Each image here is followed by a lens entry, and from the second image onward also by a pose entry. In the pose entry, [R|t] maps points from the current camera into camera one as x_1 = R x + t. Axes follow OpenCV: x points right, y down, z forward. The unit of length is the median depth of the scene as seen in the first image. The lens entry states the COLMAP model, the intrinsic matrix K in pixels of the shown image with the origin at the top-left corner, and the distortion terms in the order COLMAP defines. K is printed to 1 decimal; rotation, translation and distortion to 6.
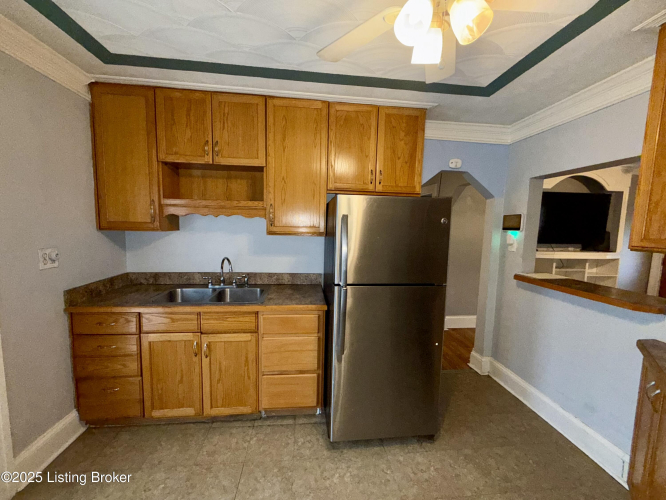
lens RADIAL K [[266.9, 0, 333.0], [0, 266.9, 250.0], [0, 0, 1]] dist [0.000572, 0.000132]
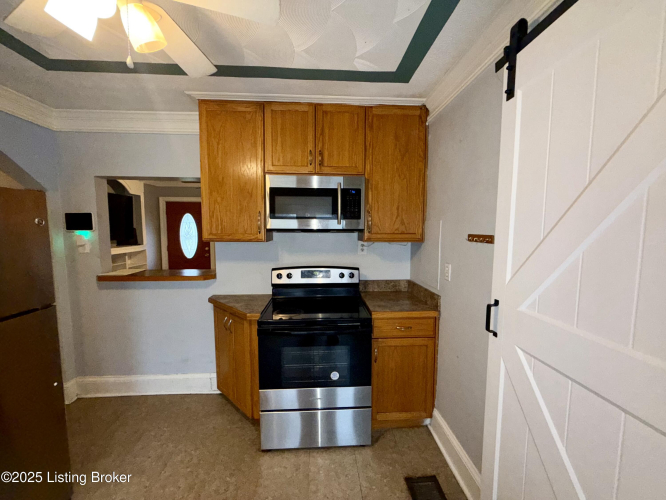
lens RADIAL K [[266.9, 0, 333.0], [0, 266.9, 250.0], [0, 0, 1]] dist [0.000572, 0.000132]
pose [[0.038497, -0.108450, 0.993356, -0.245201], [0.092282, 0.990231, 0.104533, -0.026435], [-0.994988, 0.087644, 0.048129, 0.123522]]
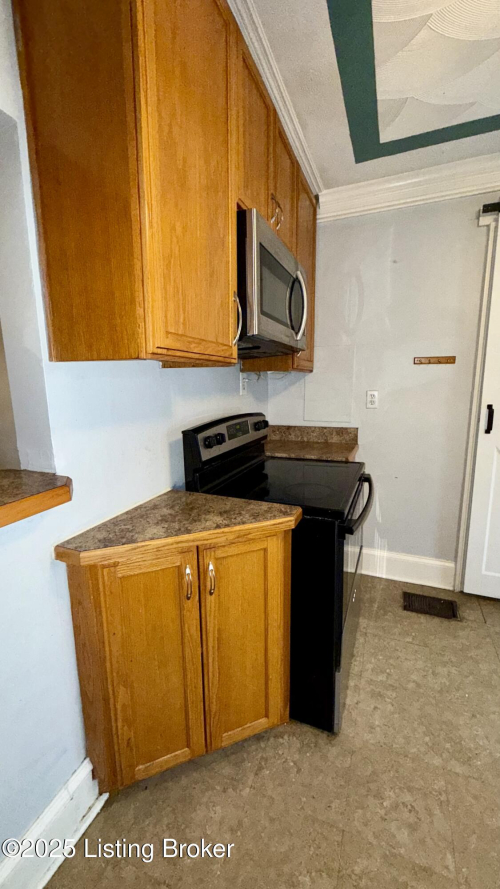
lens RADIAL K [[349.7, 0, 250.0], [0, 349.7, 444.5], [0, 0, 1]] dist [0.001117, 0.000057]
pose [[-0.879463, -0.092201, 0.466951, 0.417673], [0.039368, 0.963606, 0.264413, -0.003412], [-0.474336, 0.250924, -0.843826, 0.931893]]
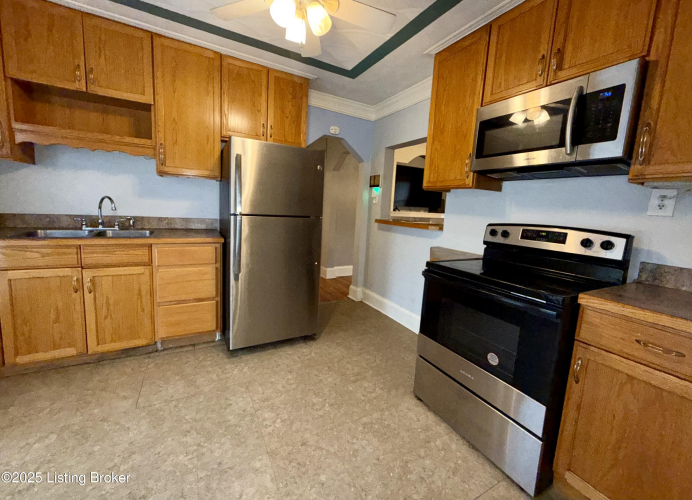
lens RADIAL K [[279.1, 0, 346.1], [0, 279.1, 240.7], [0, 0, 1]] dist [0.001390, 0.000114]
pose [[0.920463, -0.022220, 0.390197, -0.006549], [0.006271, 0.999094, 0.042100, 0.154226], [-0.390779, -0.036304, 0.919768, -0.261608]]
